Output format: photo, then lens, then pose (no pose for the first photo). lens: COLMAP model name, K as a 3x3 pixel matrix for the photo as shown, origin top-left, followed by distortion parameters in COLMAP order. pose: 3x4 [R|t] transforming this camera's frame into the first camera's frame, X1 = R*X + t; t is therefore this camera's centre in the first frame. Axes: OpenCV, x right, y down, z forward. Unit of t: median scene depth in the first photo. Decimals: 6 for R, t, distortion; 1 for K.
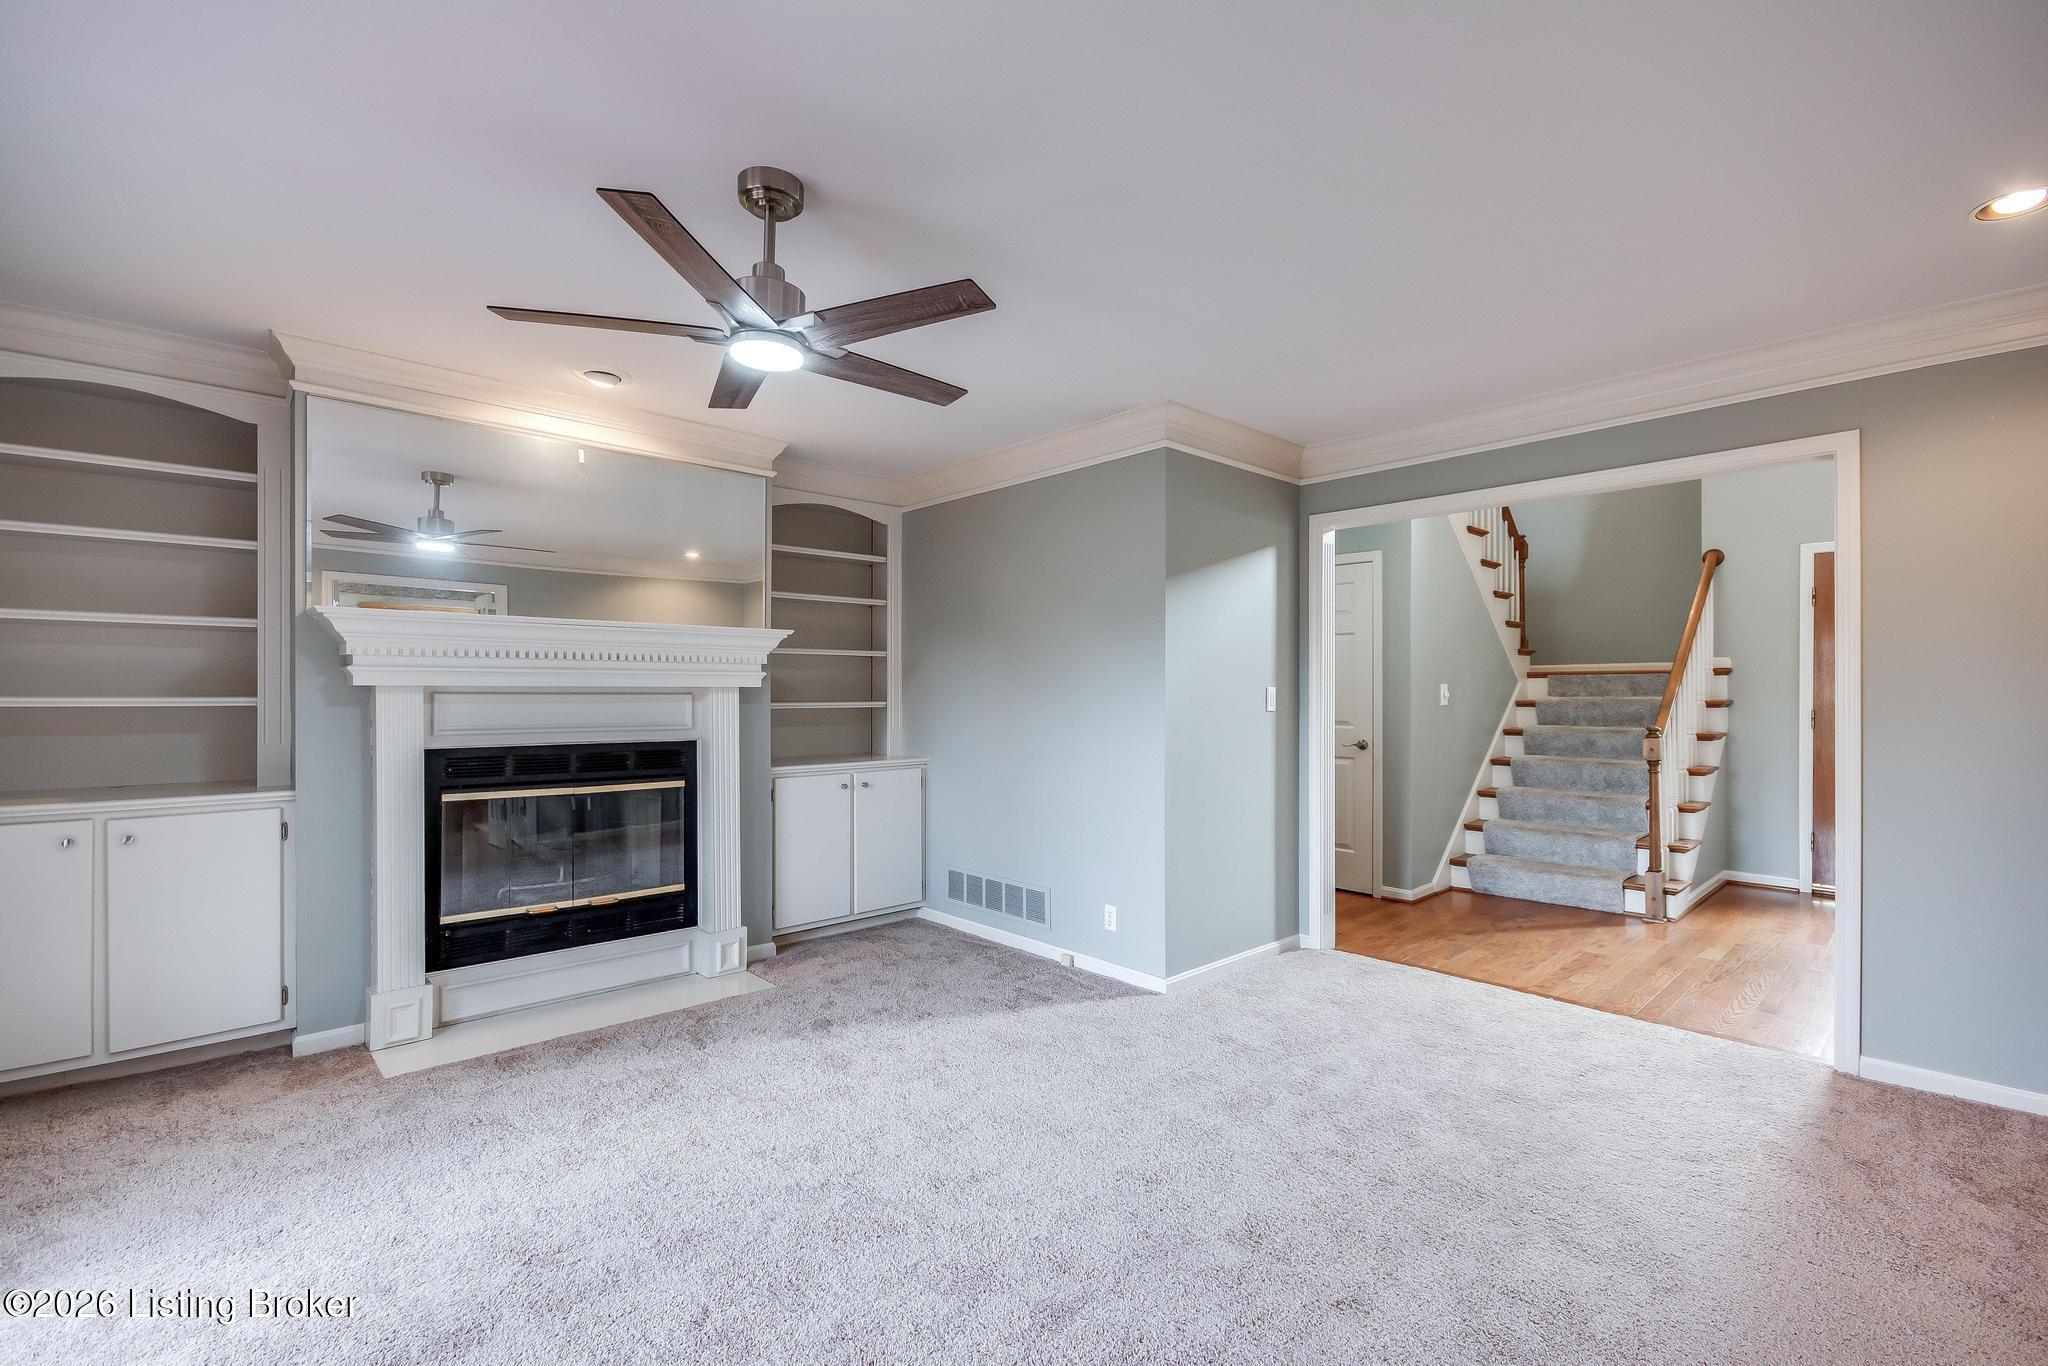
lens RADIAL K [[889.2, 0, 1028.9], [0, 889.2, 690.1], [0, 0, 1]] dist [0.003251, 0.000417]
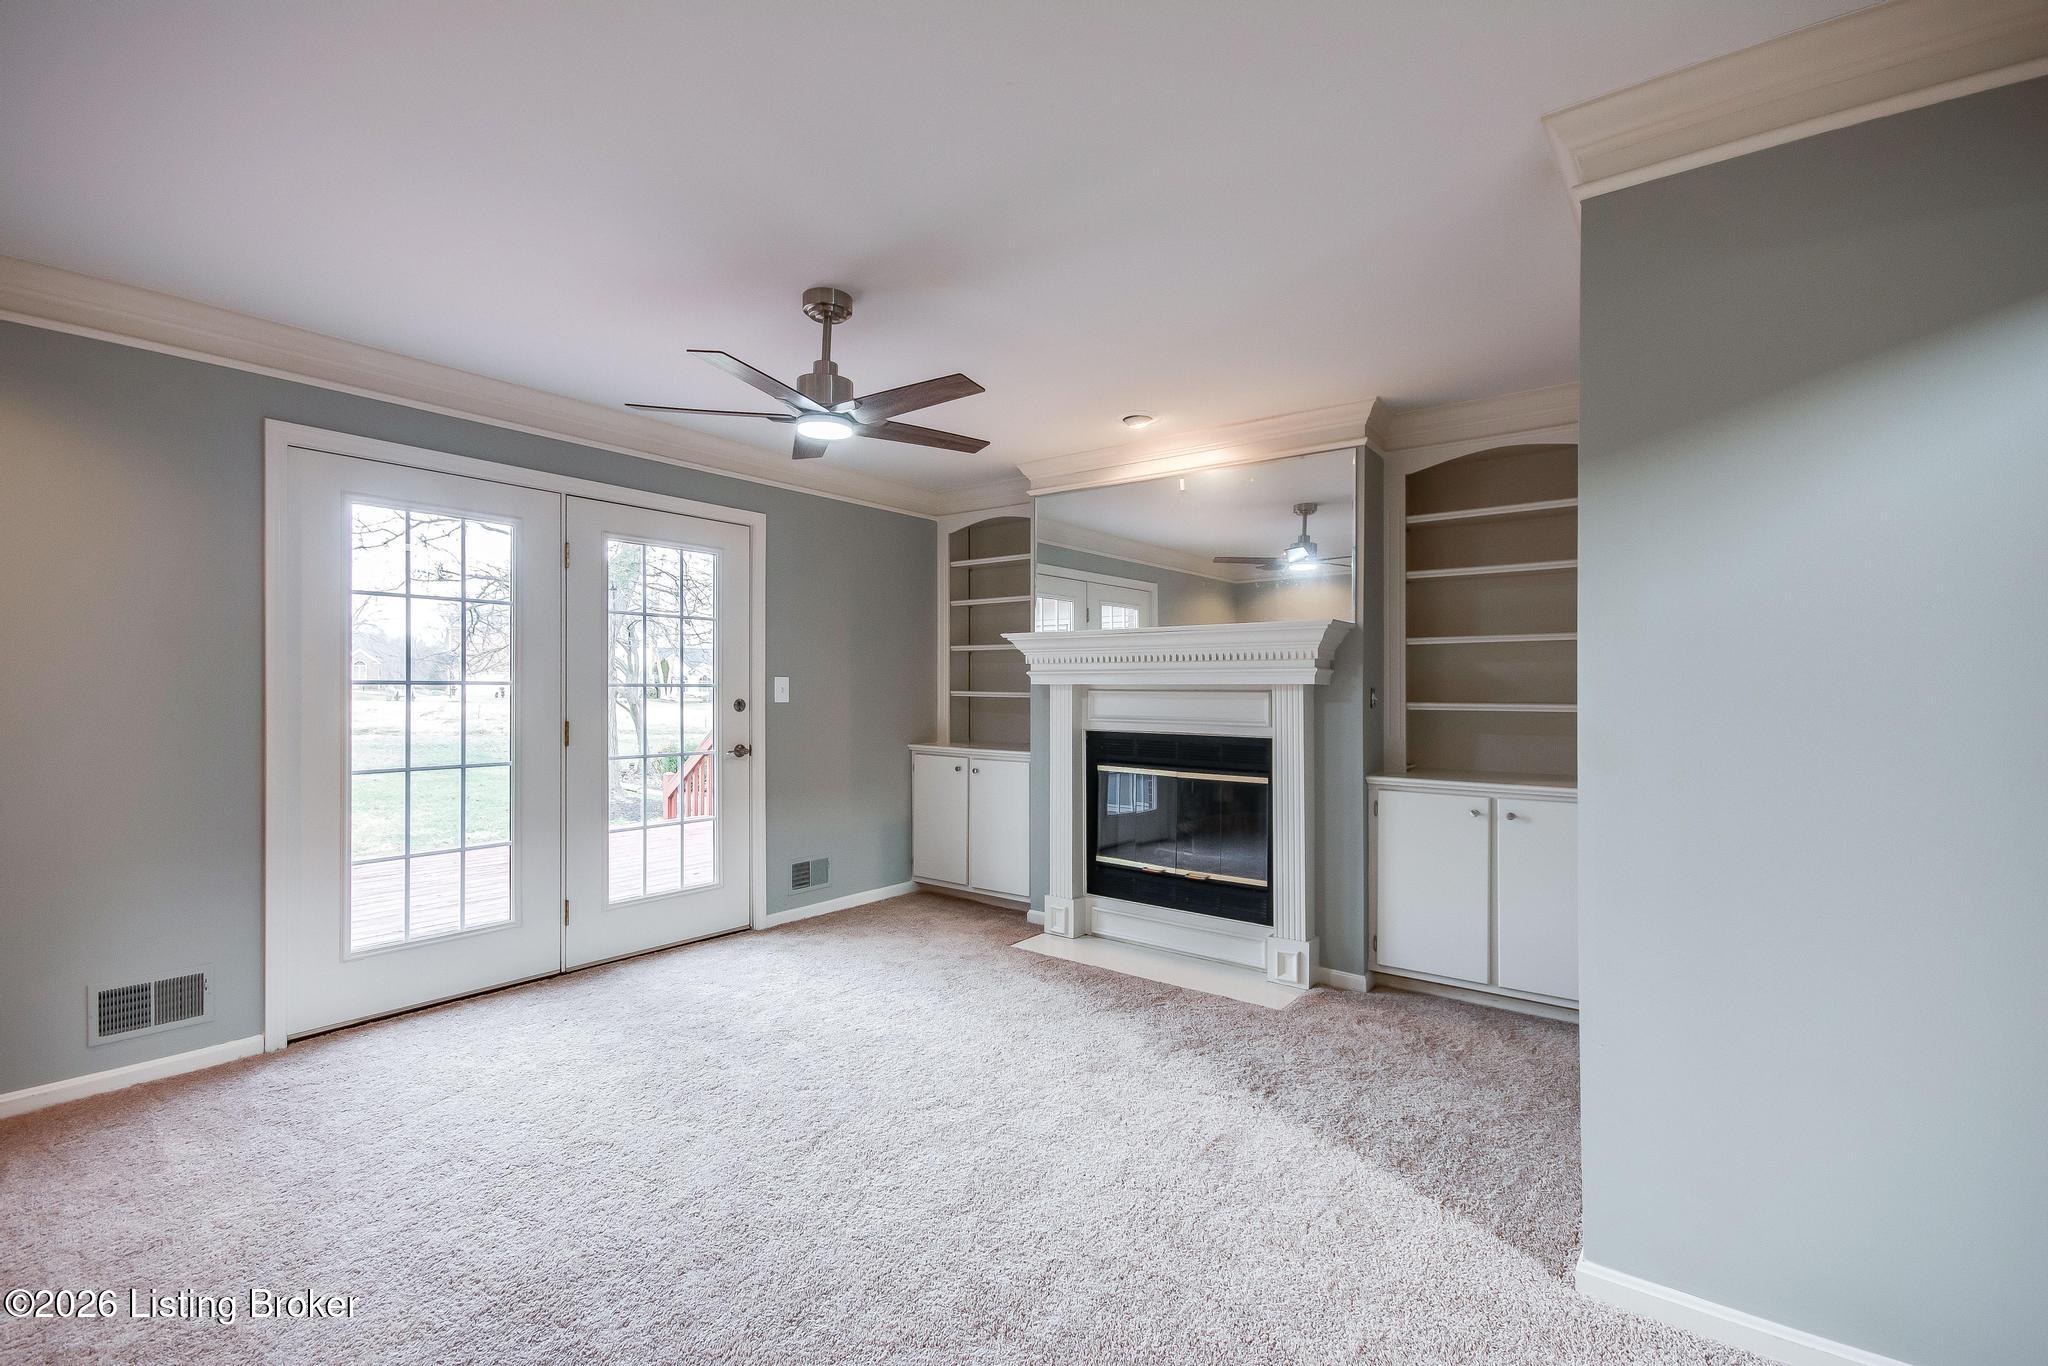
lens RADIAL K [[889.2, 0, 1028.9], [0, 889.2, 690.1], [0, 0, 1]] dist [0.003251, 0.000417]
pose [[0.178564, 0.000690, -0.983928, 0.550353], [-0.000855, 0.999999, 0.000546, 0.002494], [0.983928, 0.000744, 0.178564, 0.557423]]
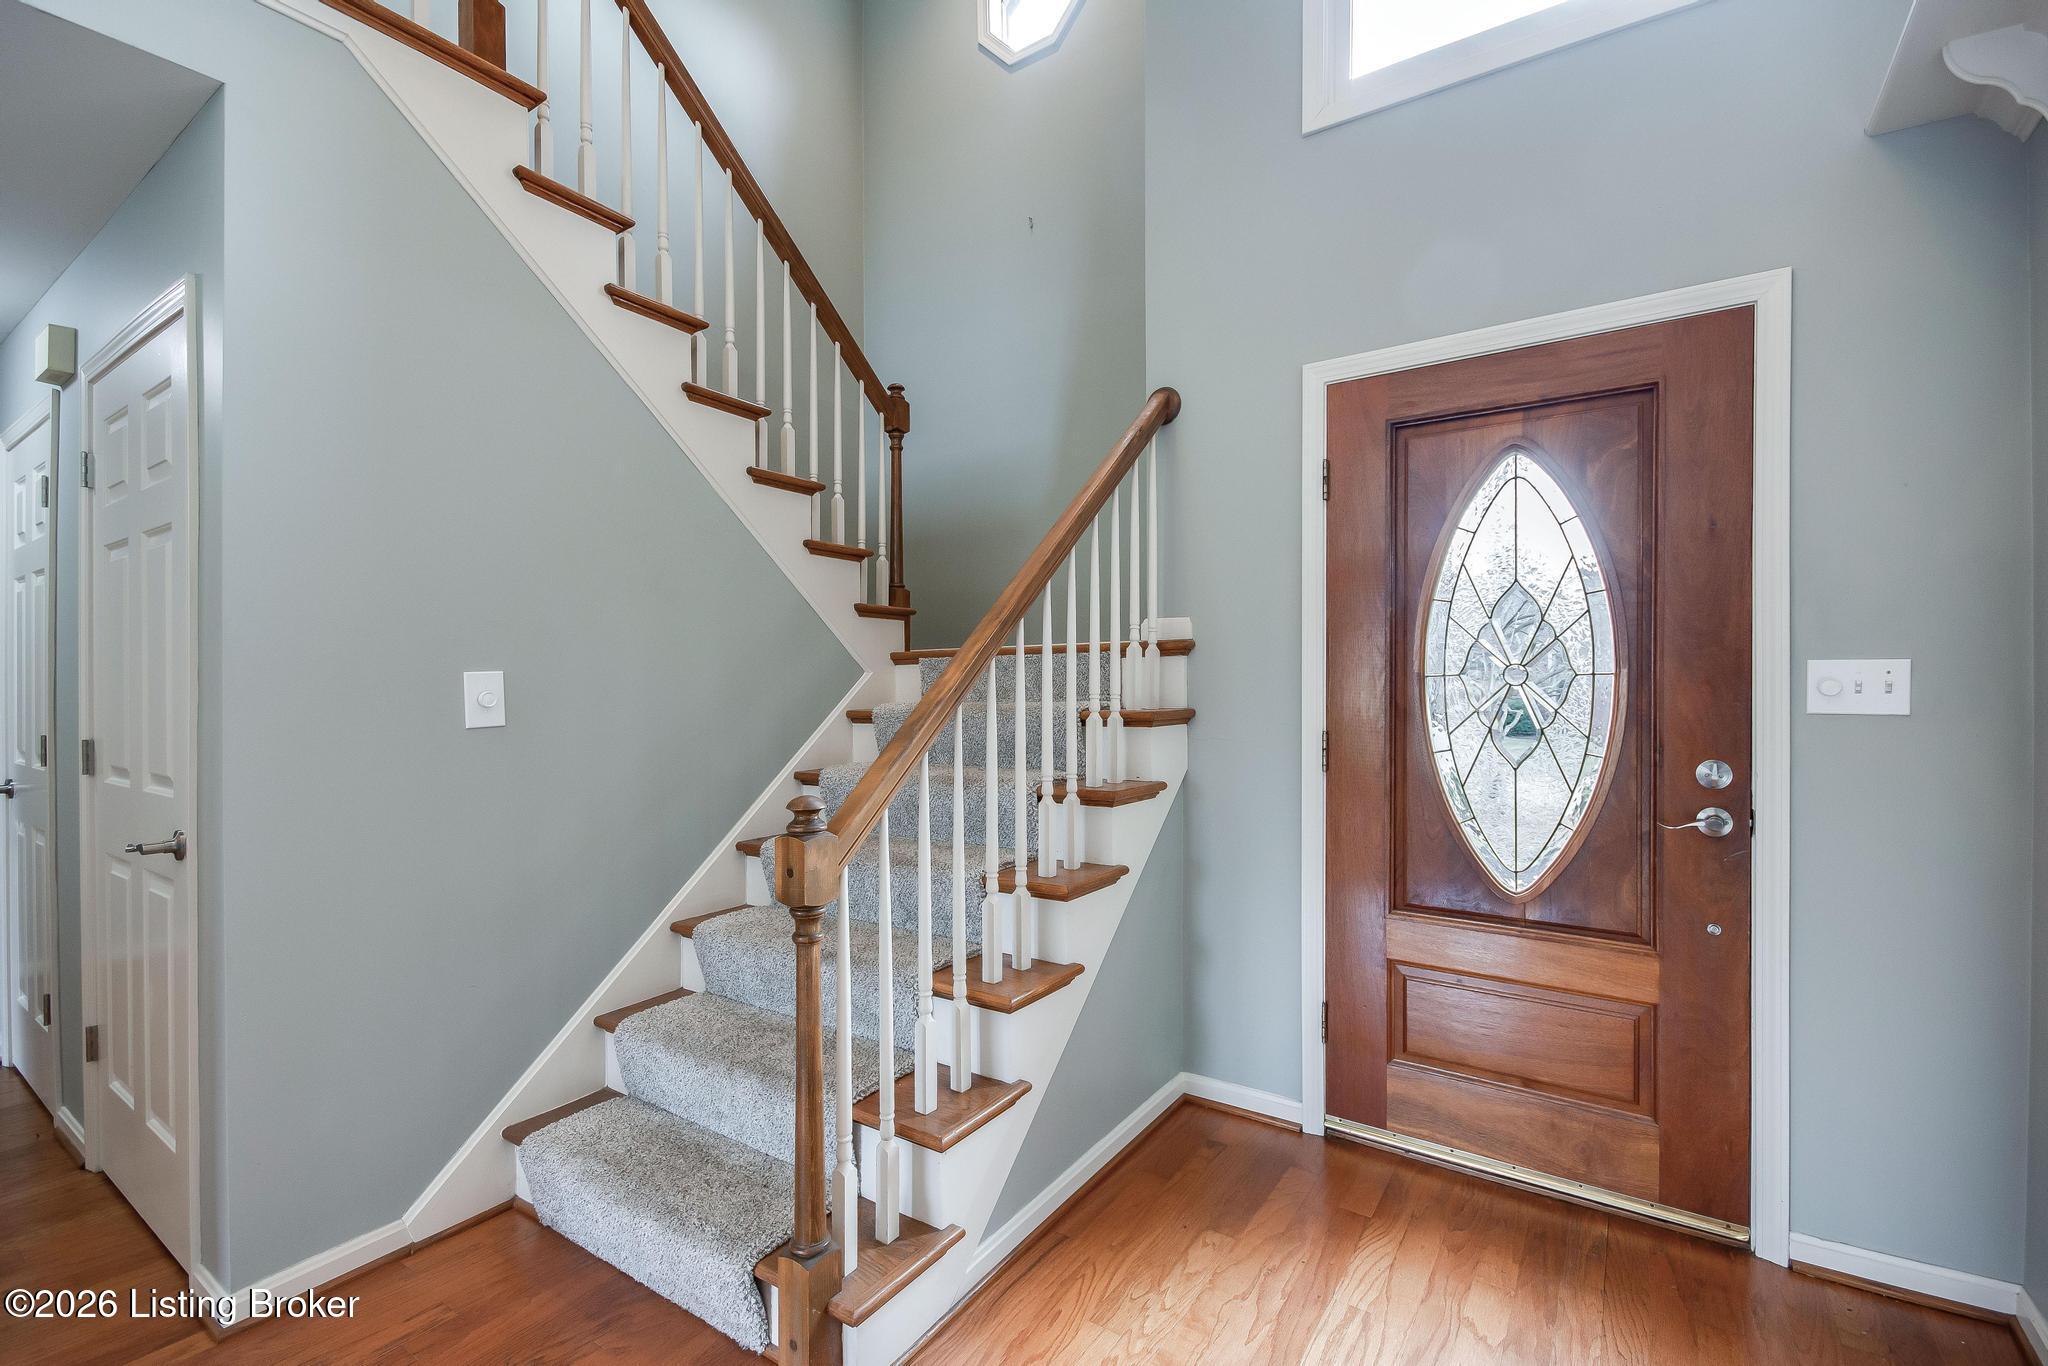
lens RADIAL K [[906.5, 0, 1027.7], [0, 906.5, 687.7], [0, 0, 1]] dist [0.009644, -0.009304]
pose [[0.971753, -0.001521, 0.235995, 0.860212], [0.002183, 0.999994, -0.002547, 0.001738], [-0.235989, 0.002990, 0.971751, 0.810289]]
